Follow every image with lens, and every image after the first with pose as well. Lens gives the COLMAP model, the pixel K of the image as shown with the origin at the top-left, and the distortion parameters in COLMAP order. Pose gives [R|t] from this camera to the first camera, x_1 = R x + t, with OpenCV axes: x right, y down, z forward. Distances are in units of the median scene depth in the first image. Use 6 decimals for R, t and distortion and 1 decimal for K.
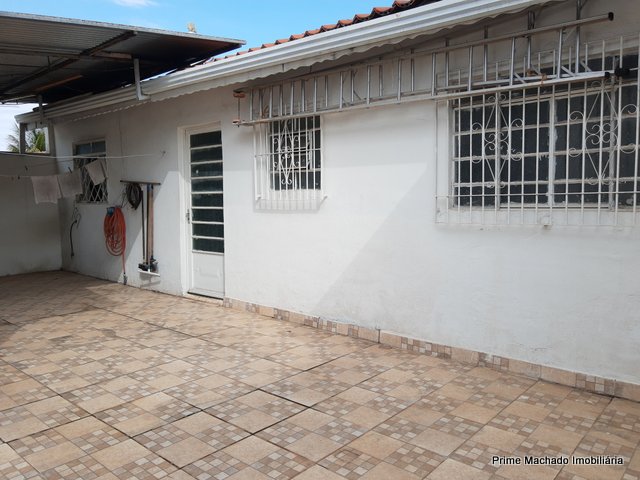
lens RADIAL K [[509.4, 0, 319.3], [0, 509.4, 235.3], [0, 0, 1]] dist [-0.007704, 0.006718]
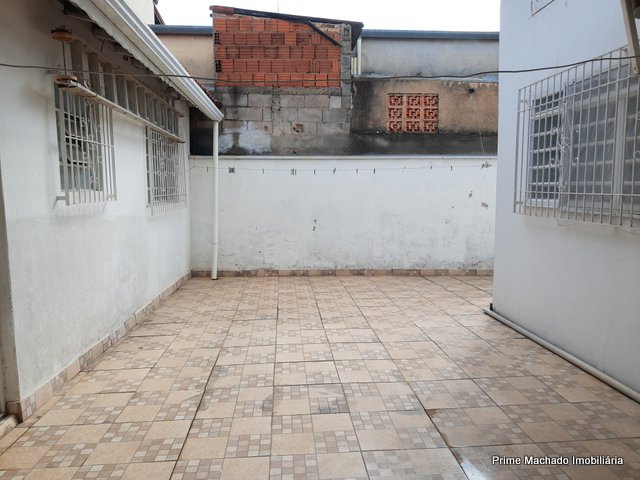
lens RADIAL K [[509.4, 0, 319.3], [0, 509.4, 235.3], [0, 0, 1]] dist [-0.007704, 0.006718]
pose [[-0.710250, -0.047967, 0.702313, -1.151350], [0.067499, 0.988438, 0.135771, -0.138268], [-0.700706, 0.143837, -0.698801, 1.747946]]
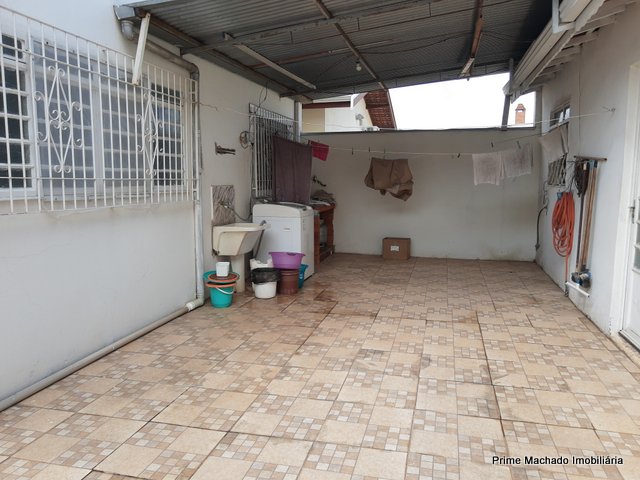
lens RADIAL K [[509.4, 0, 319.3], [0, 509.4, 235.3], [0, 0, 1]] dist [-0.007704, 0.006718]
pose [[0.459413, 0.109031, -0.881505, 0.189493], [-0.070682, 0.993778, 0.086081, -0.059821], [0.885406, 0.022759, 0.464261, 0.652574]]
